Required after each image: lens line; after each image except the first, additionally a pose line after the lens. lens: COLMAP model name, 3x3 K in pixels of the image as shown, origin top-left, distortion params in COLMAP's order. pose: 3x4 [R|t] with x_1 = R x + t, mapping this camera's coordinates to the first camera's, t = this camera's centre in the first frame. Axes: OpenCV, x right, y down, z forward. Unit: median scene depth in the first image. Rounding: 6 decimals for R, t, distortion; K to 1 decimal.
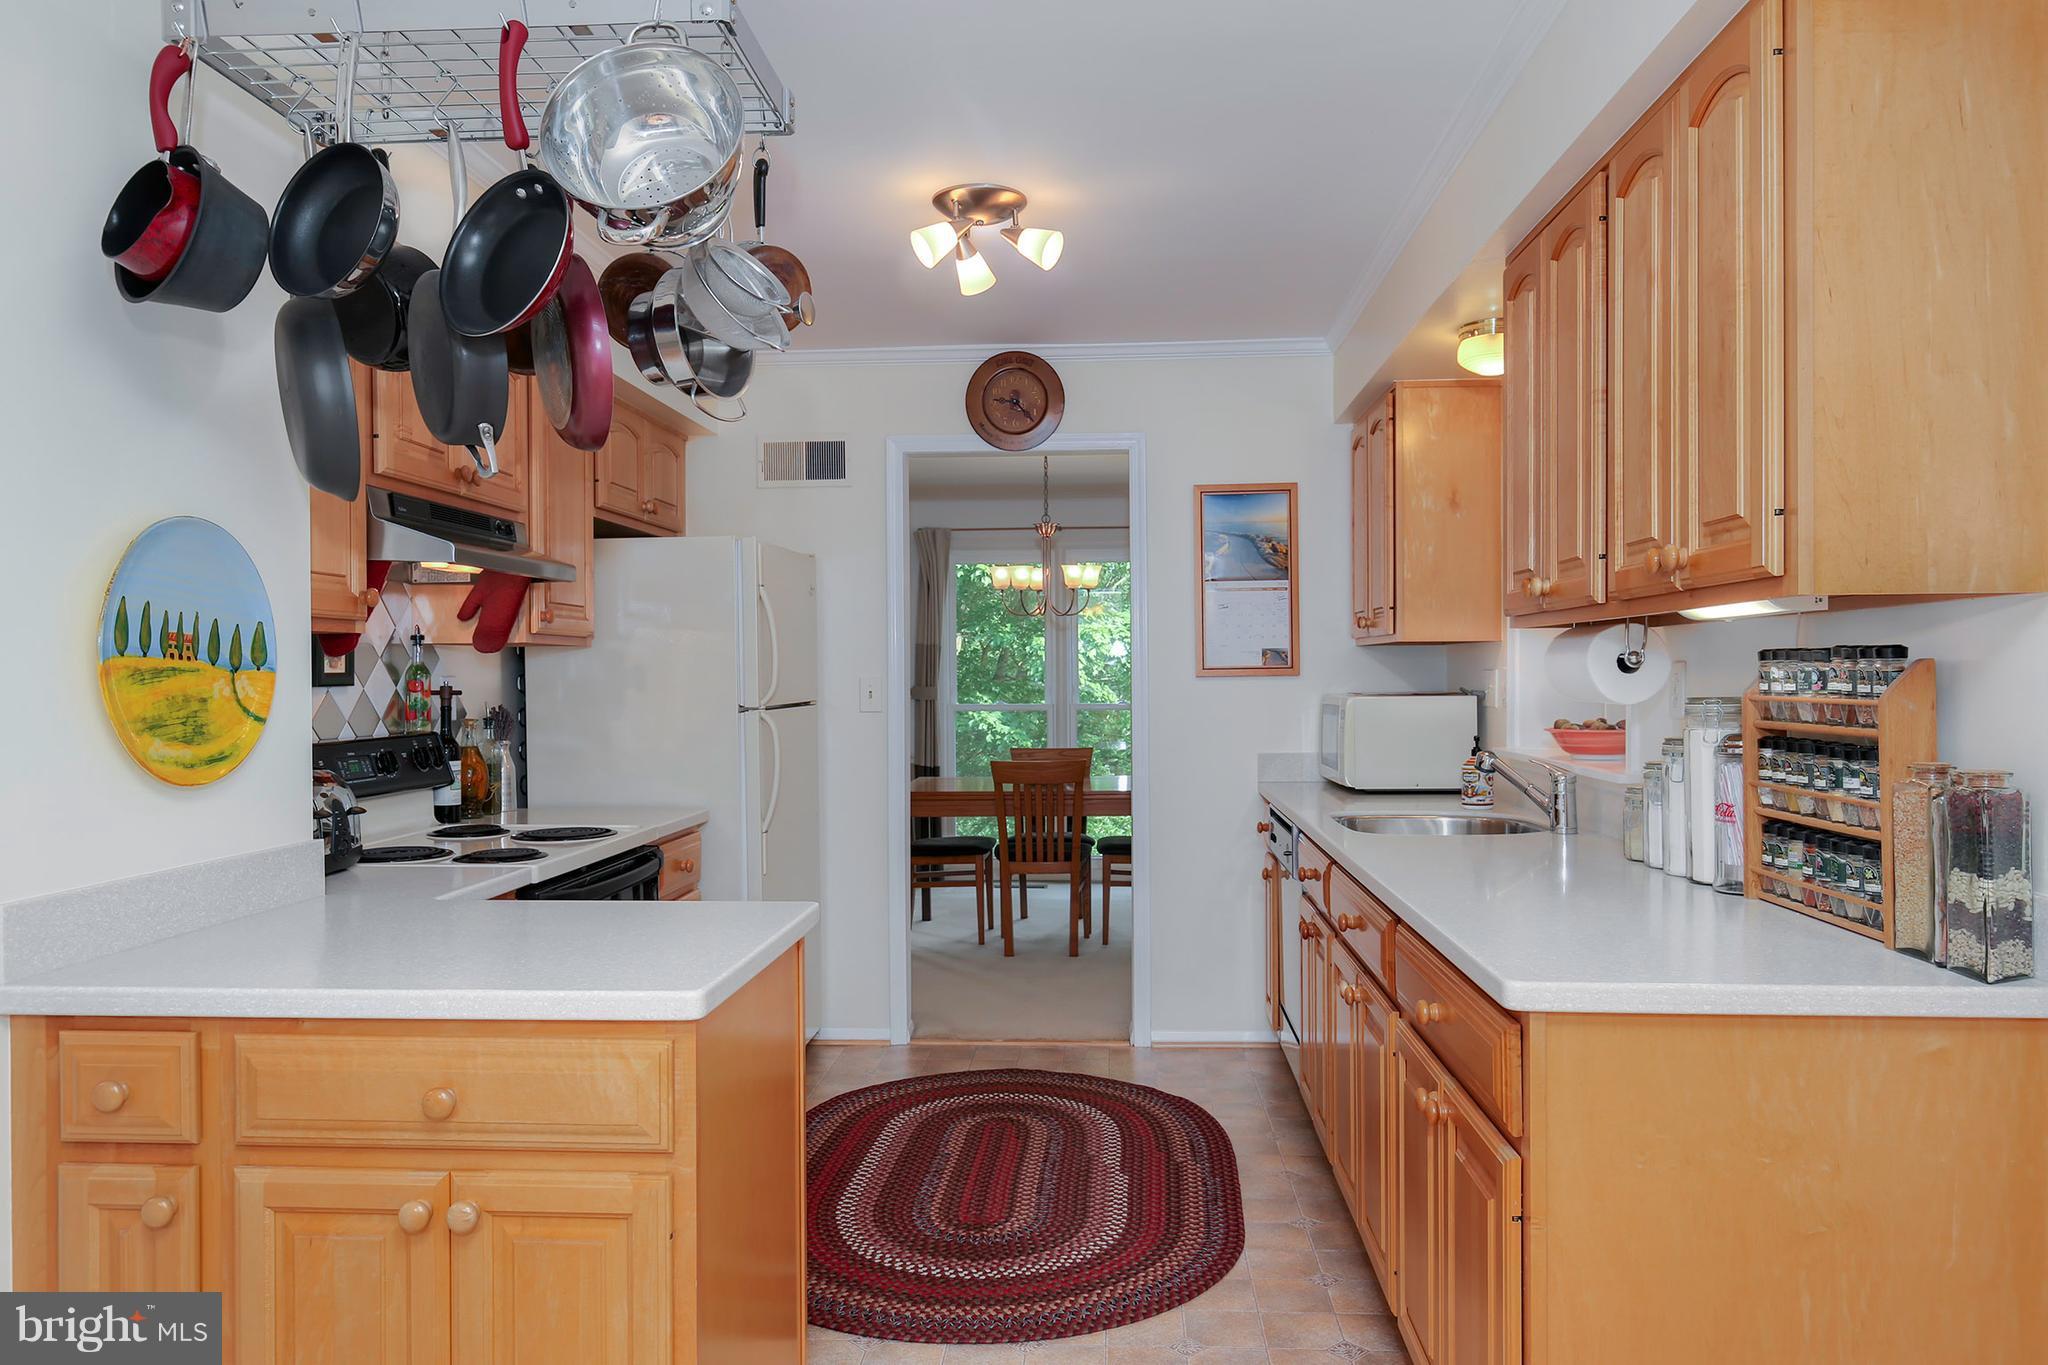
lens RADIAL K [[1390.9, 0, 1026.9], [0, 1390.9, 676.9], [0, 0, 1]] dist [0.005436, 0.002666]
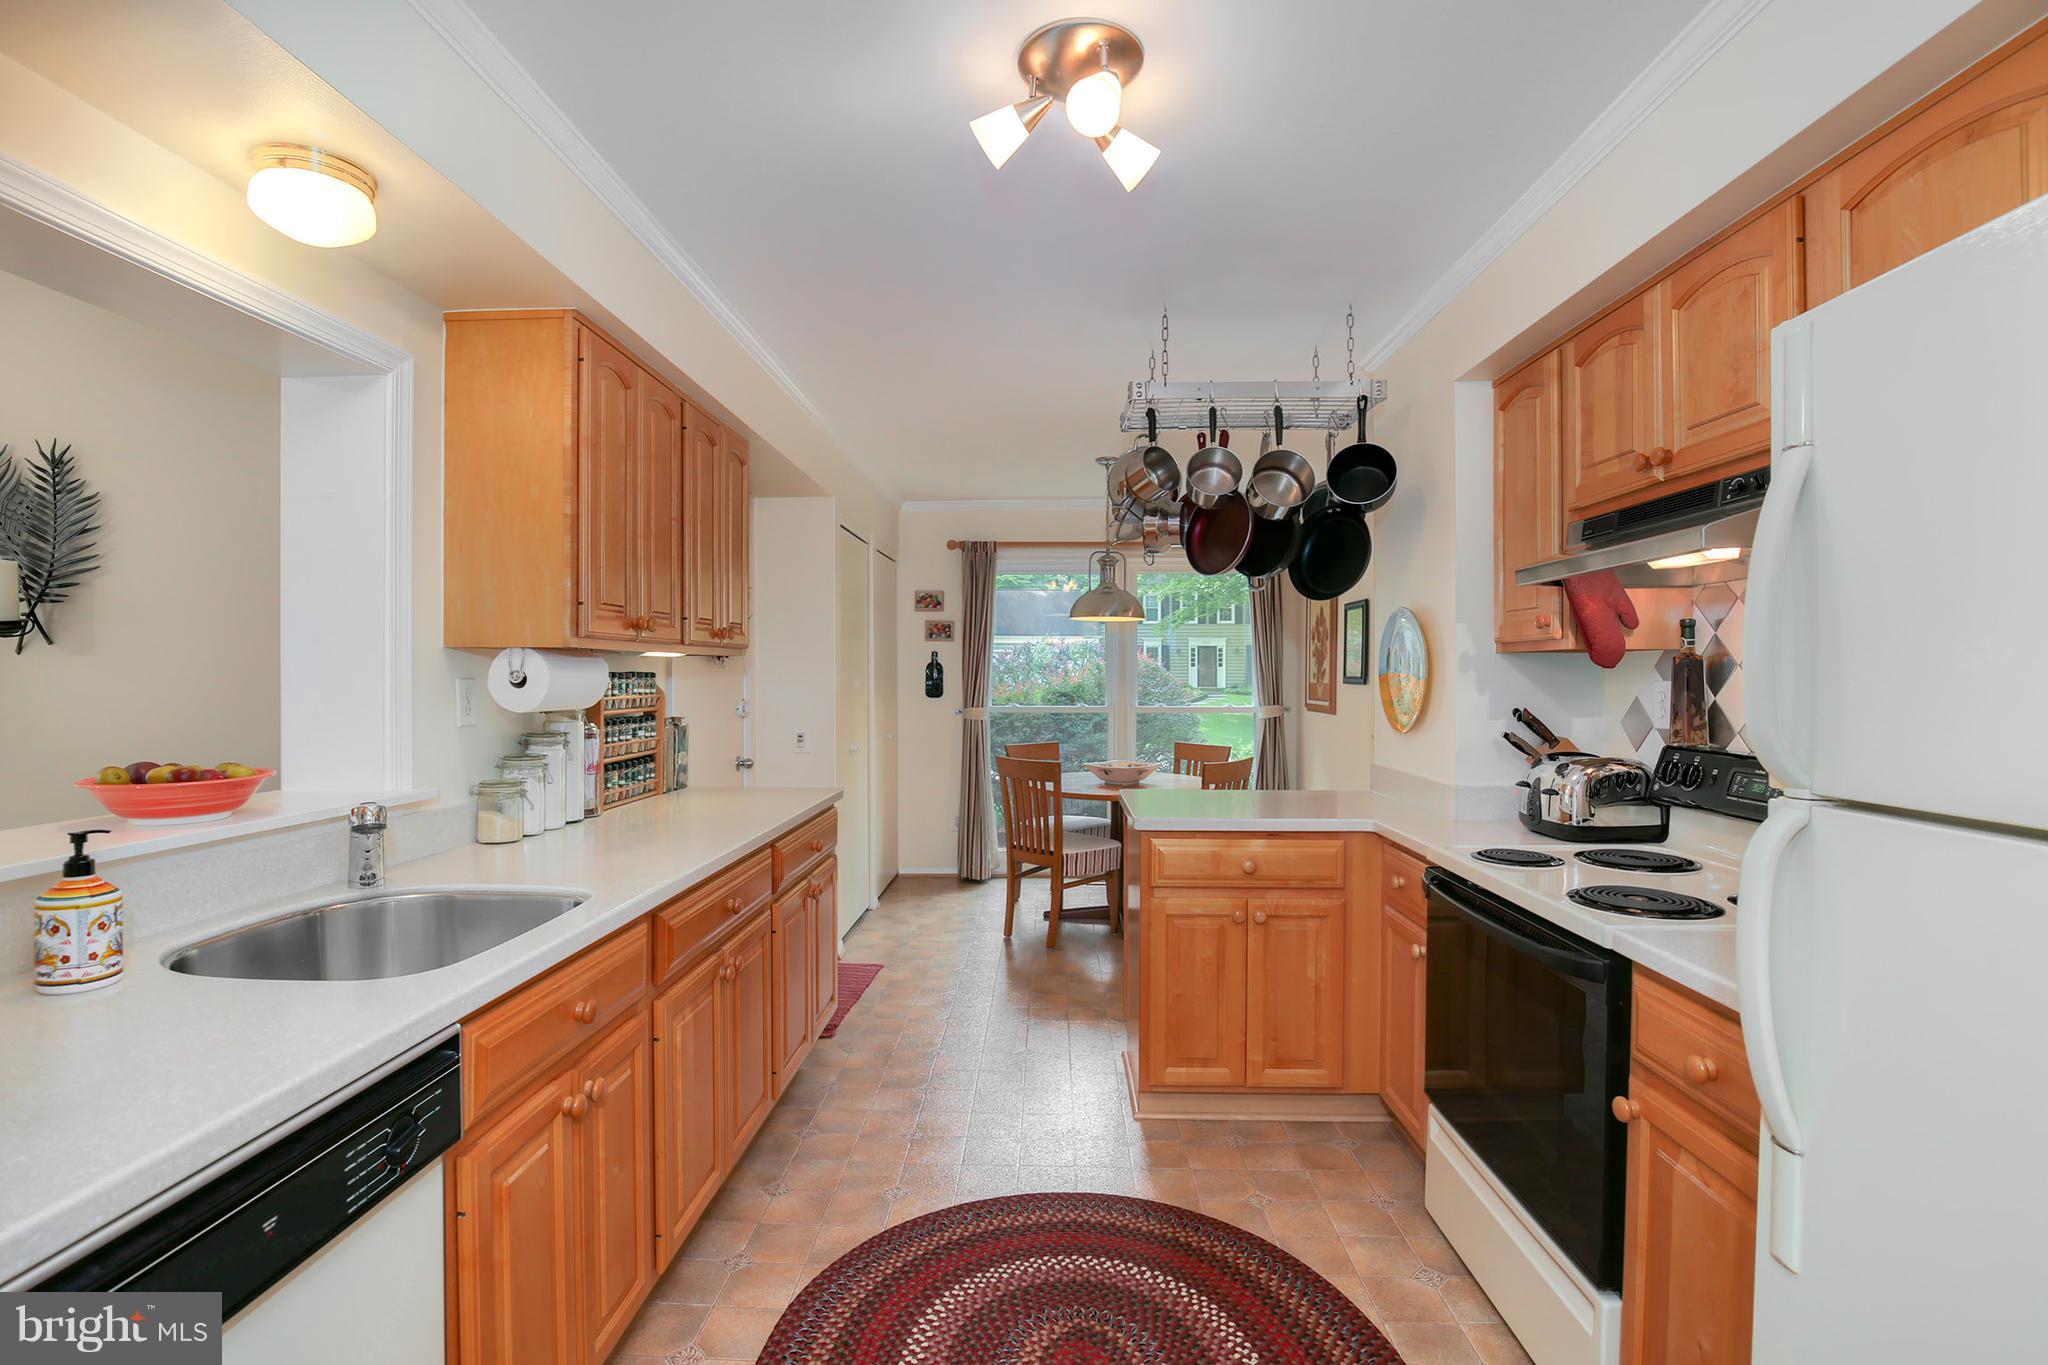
lens RADIAL K [[1044.0, 0, 1024.5], [0, 1044.0, 676.6], [0, 0, 1]] dist [-0.015823, 0.002904]
pose [[-0.999544, 0.009452, -0.028668, 0.009394], [0.009200, 0.999918, 0.008896, -0.010235], [0.028750, 0.008629, -0.999549, 1.174123]]
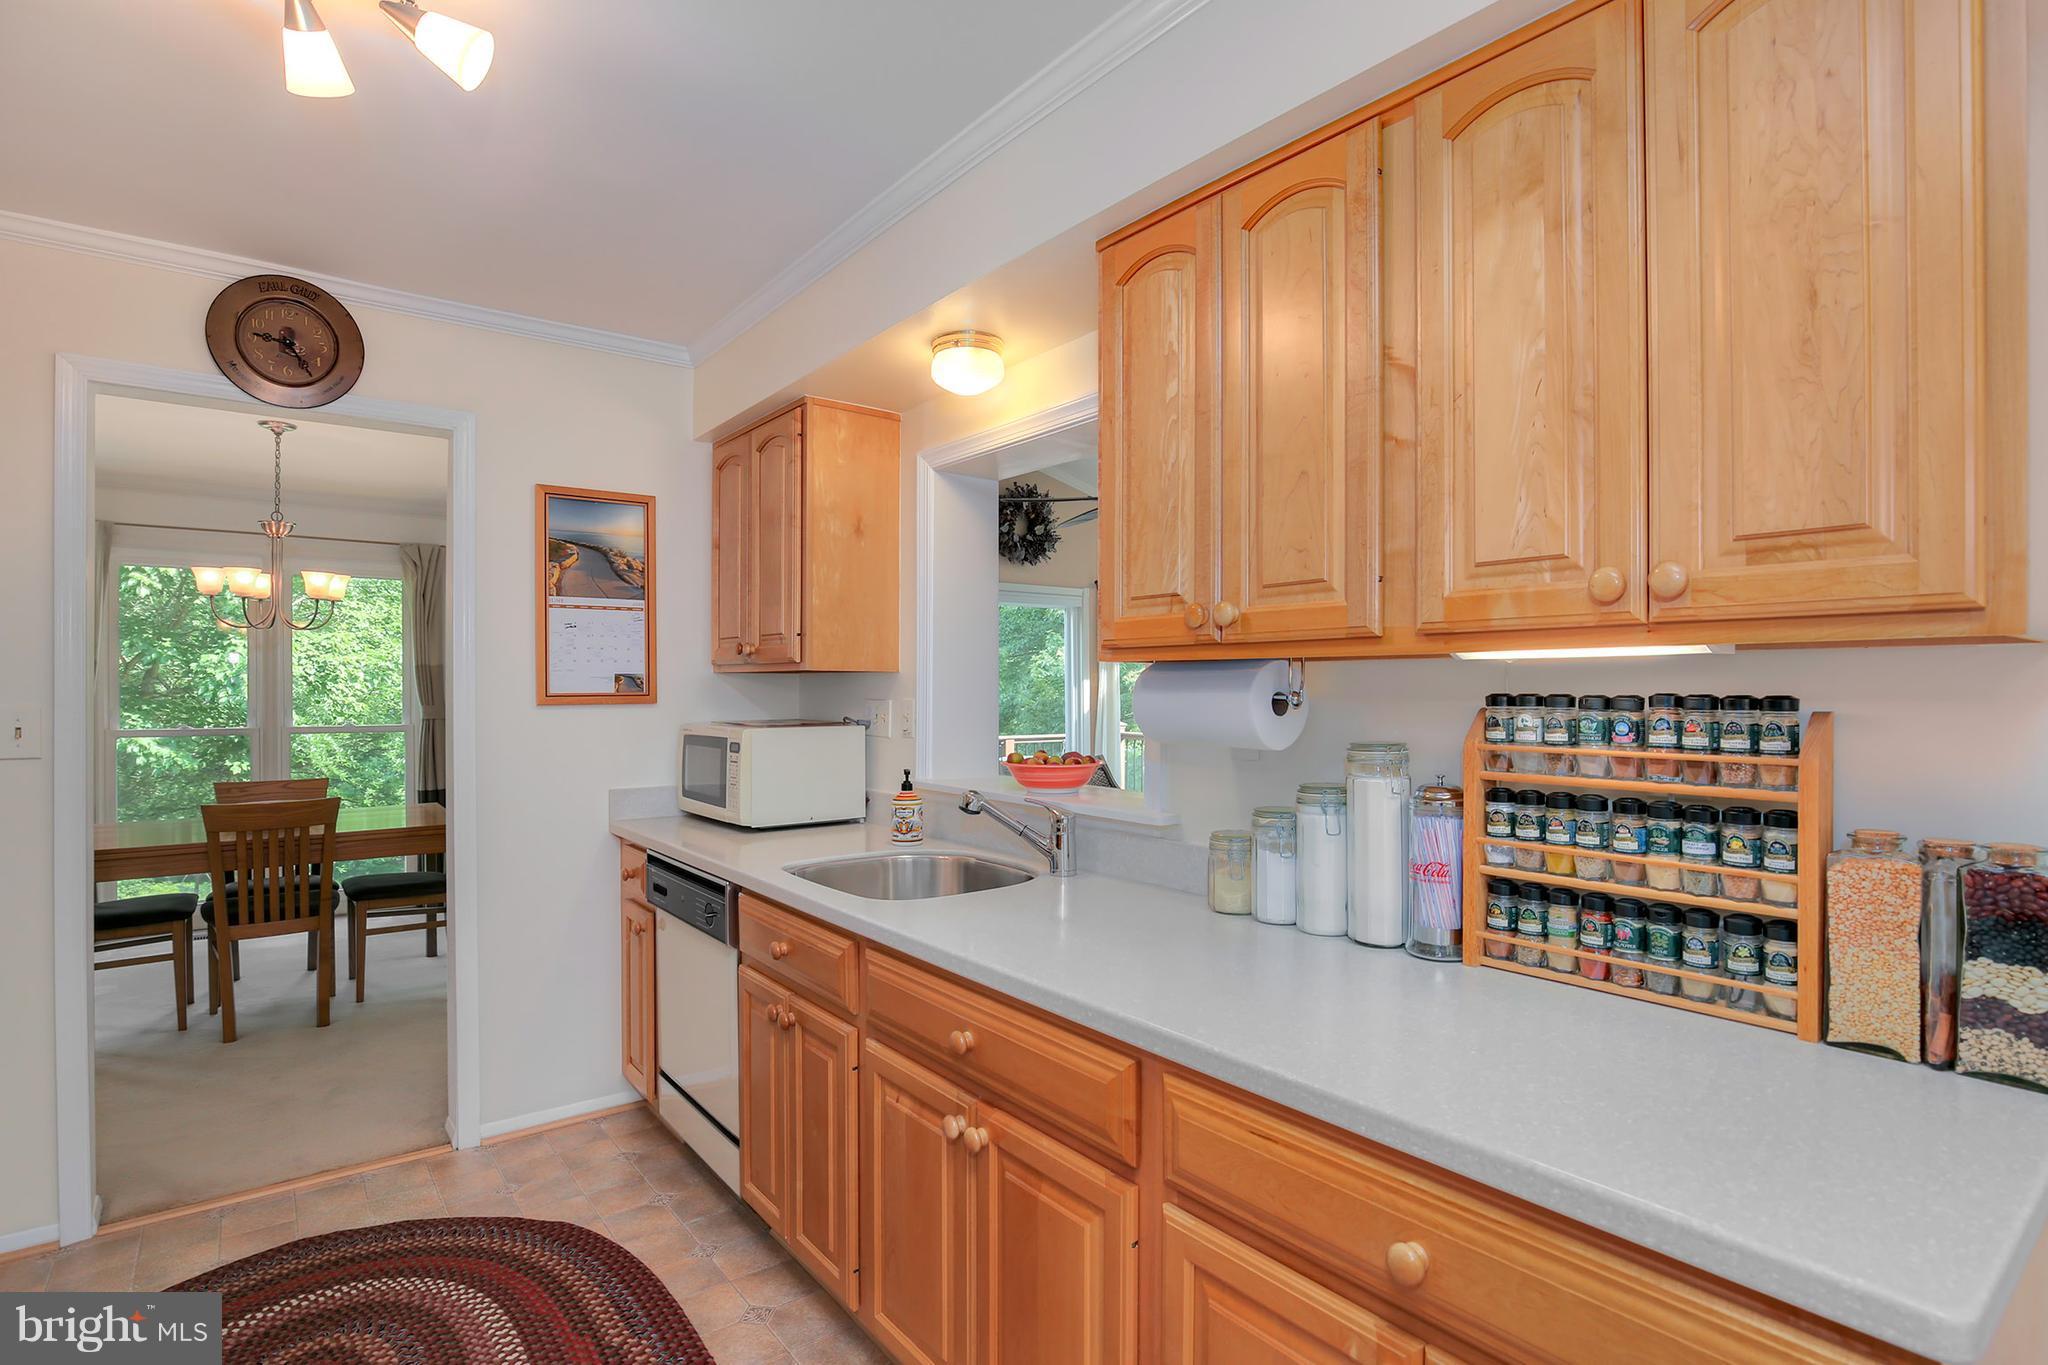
lens RADIAL K [[1005.5, 0, 1021.8], [0, 1005.5, 691.8], [0, 0, 1]] dist [-0.023604, 0.001043]
pose [[0.749868, 0.005432, 0.661565, -0.065390], [-0.004769, 0.999985, -0.002804, -0.008325], [-0.661570, -0.001052, 0.749883, 0.336805]]
